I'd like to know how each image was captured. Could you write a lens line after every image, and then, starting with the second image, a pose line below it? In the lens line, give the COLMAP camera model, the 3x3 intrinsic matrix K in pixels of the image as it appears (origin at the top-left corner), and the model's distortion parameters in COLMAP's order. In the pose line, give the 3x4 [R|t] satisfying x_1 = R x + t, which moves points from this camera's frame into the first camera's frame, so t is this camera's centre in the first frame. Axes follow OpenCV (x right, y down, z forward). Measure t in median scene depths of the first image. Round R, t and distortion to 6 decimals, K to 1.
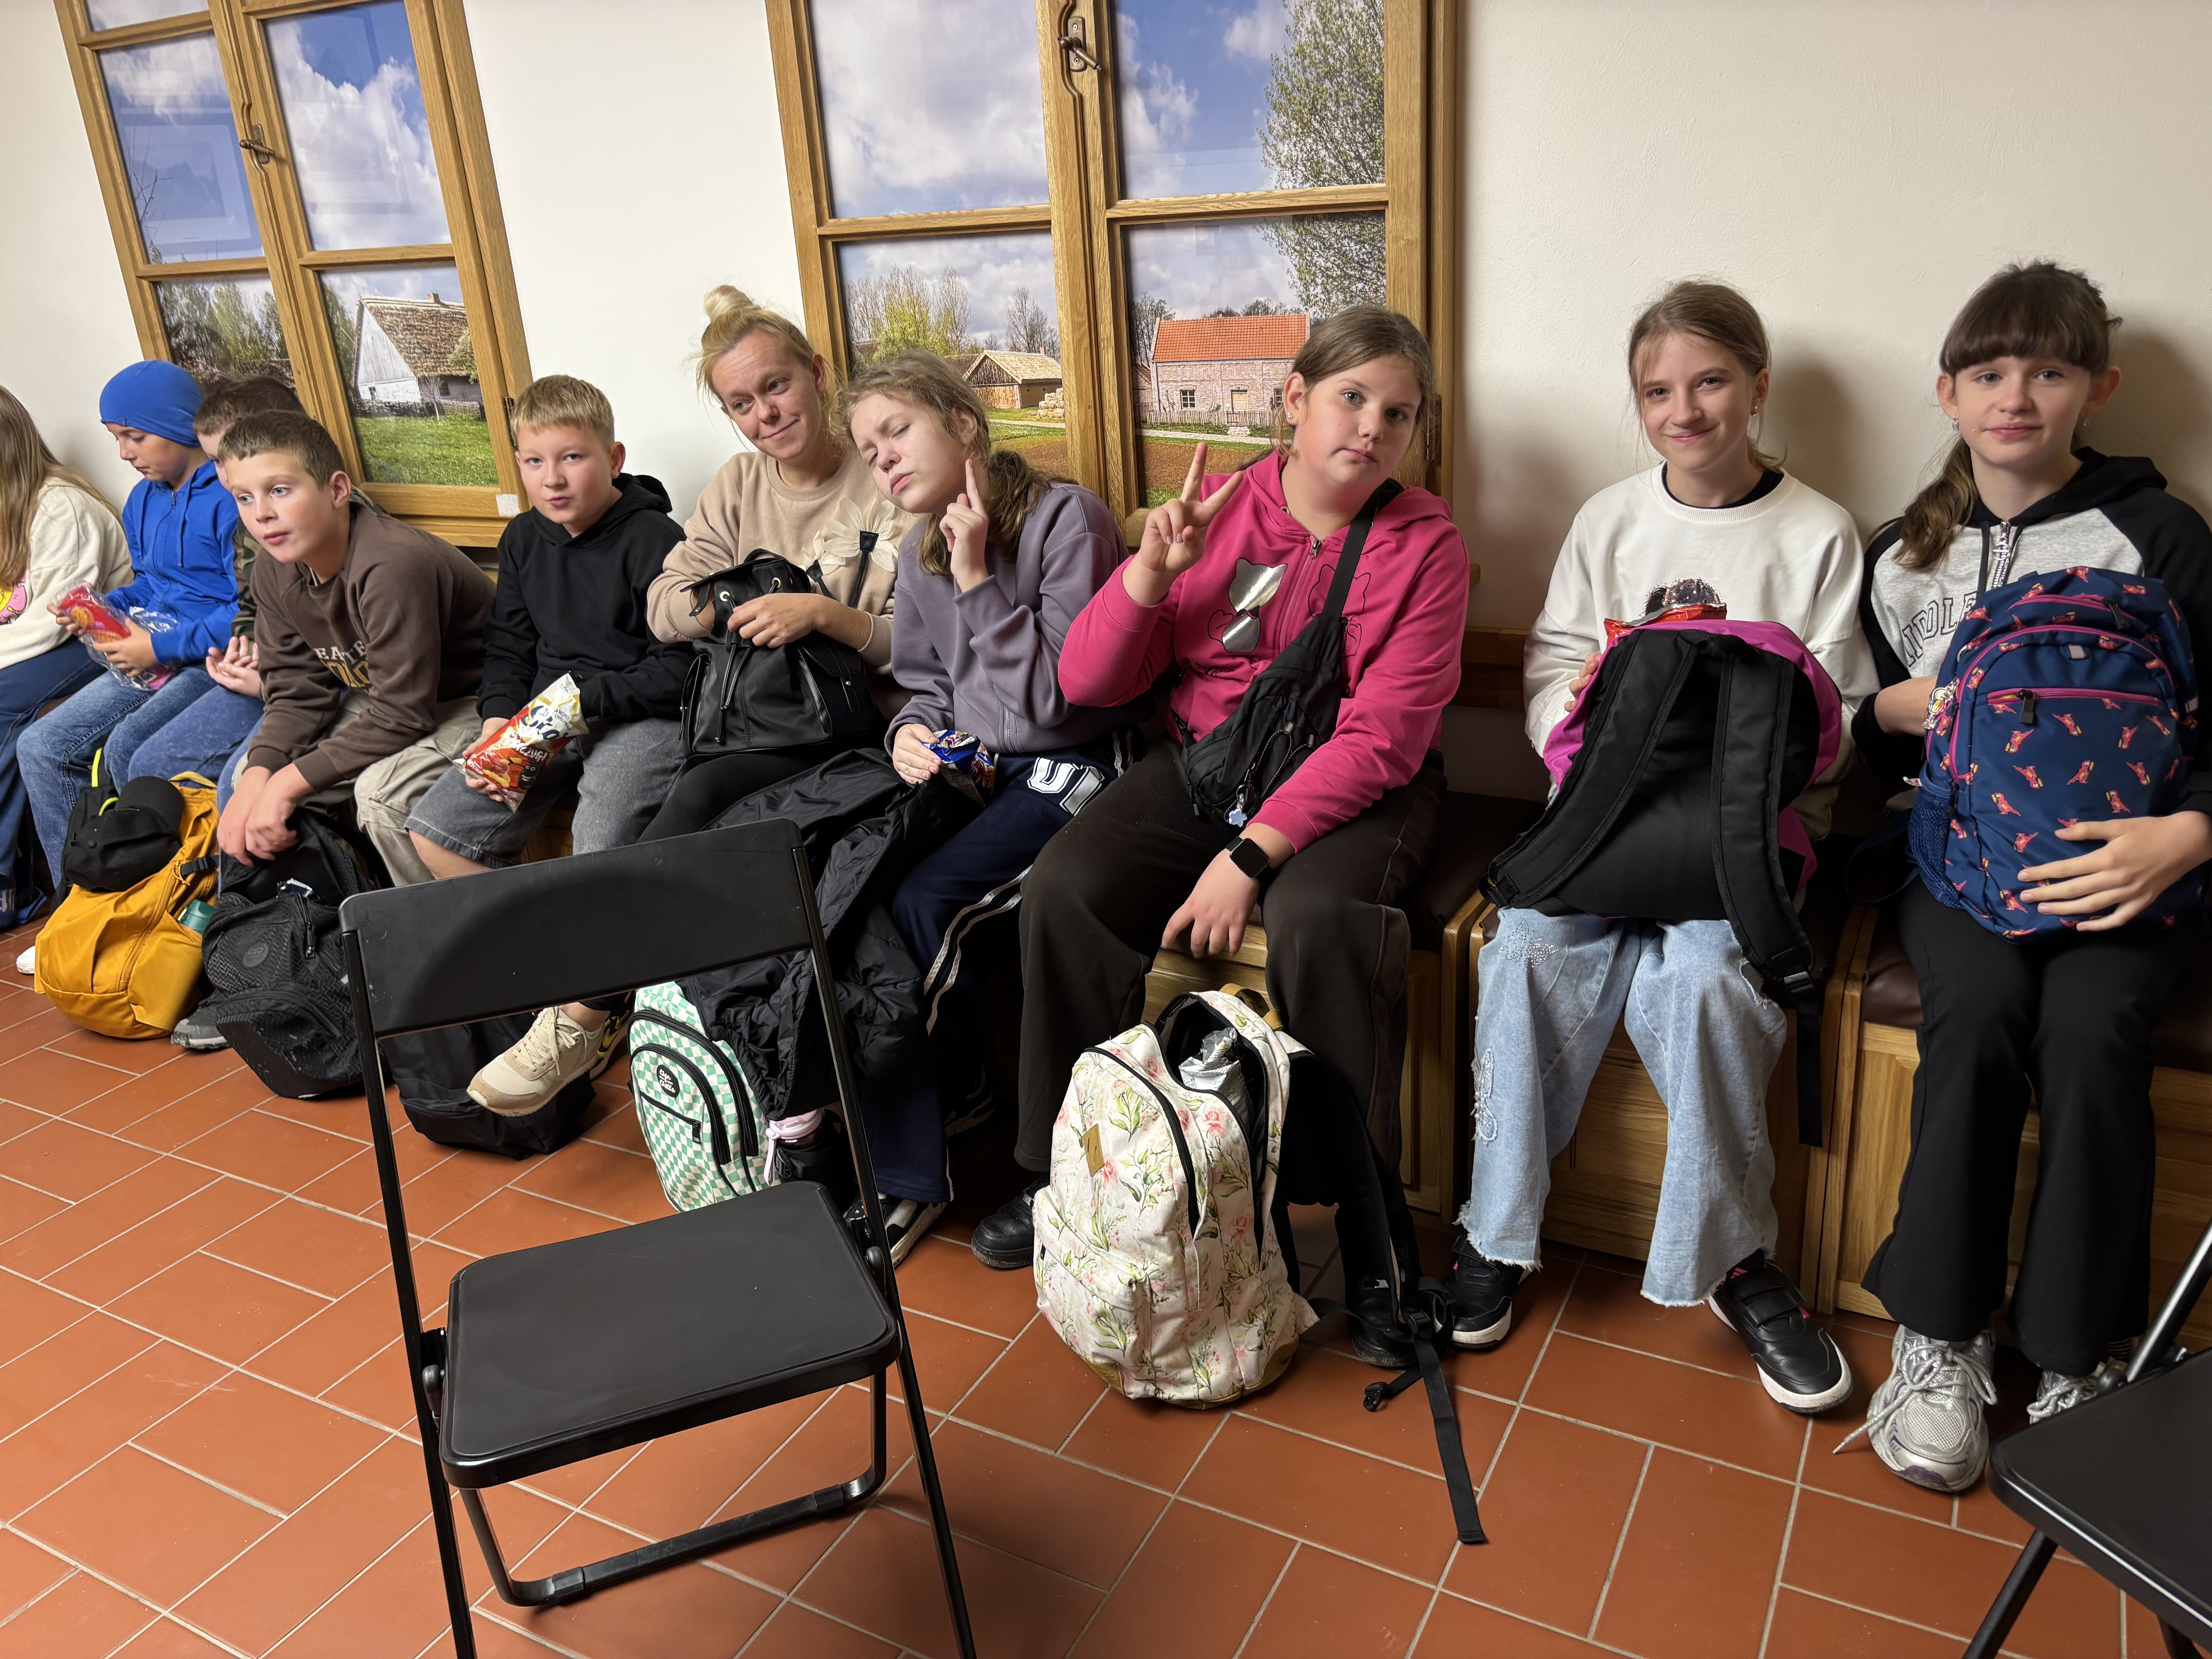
lens RADIAL K [[1681.4, 0, 1067.9], [0, 1681.4, 785.5], [0, 0, 1]] dist [0.054461, -0.060454]
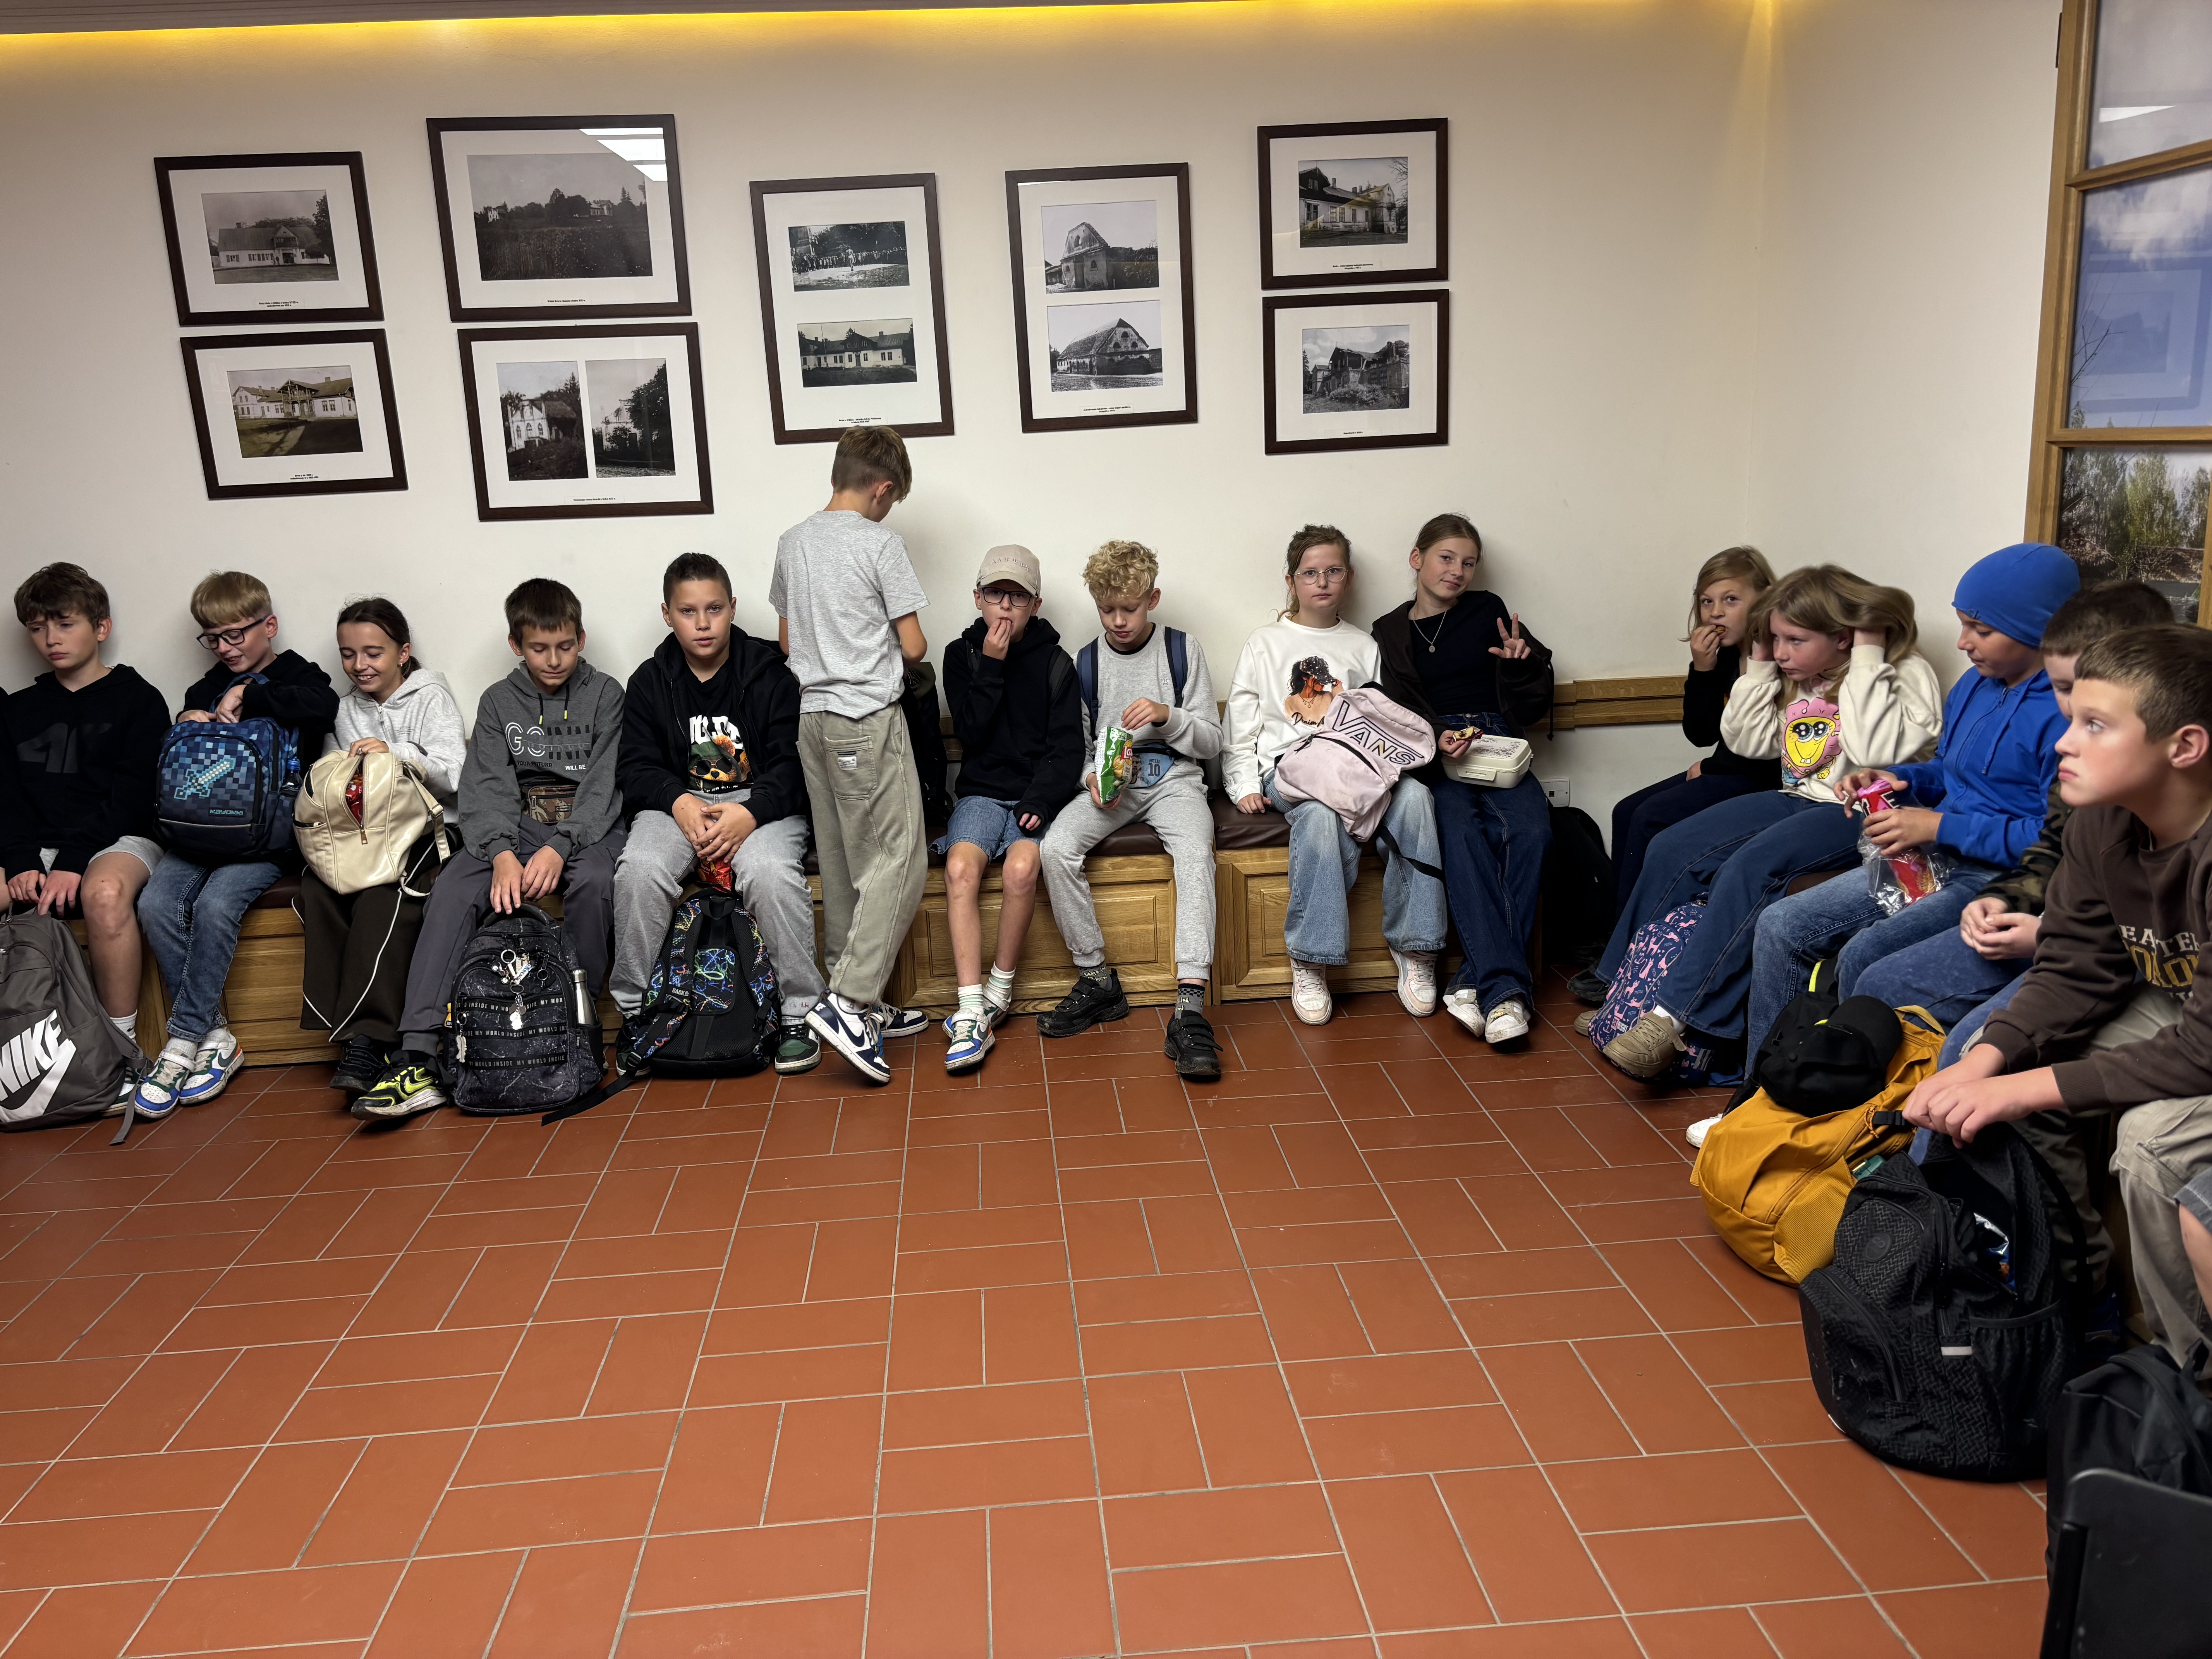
lens RADIAL K [[1681.4, 0, 1100.4], [0, 1681.4, 803.1], [0, 0, 1]] dist [0.054461, -0.060454]
pose [[0.553603, 0.219645, -0.803293, -0.082315], [-0.282876, 0.956836, 0.066680, -0.047054], [0.783266, 0.190318, 0.591839, 0.152397]]
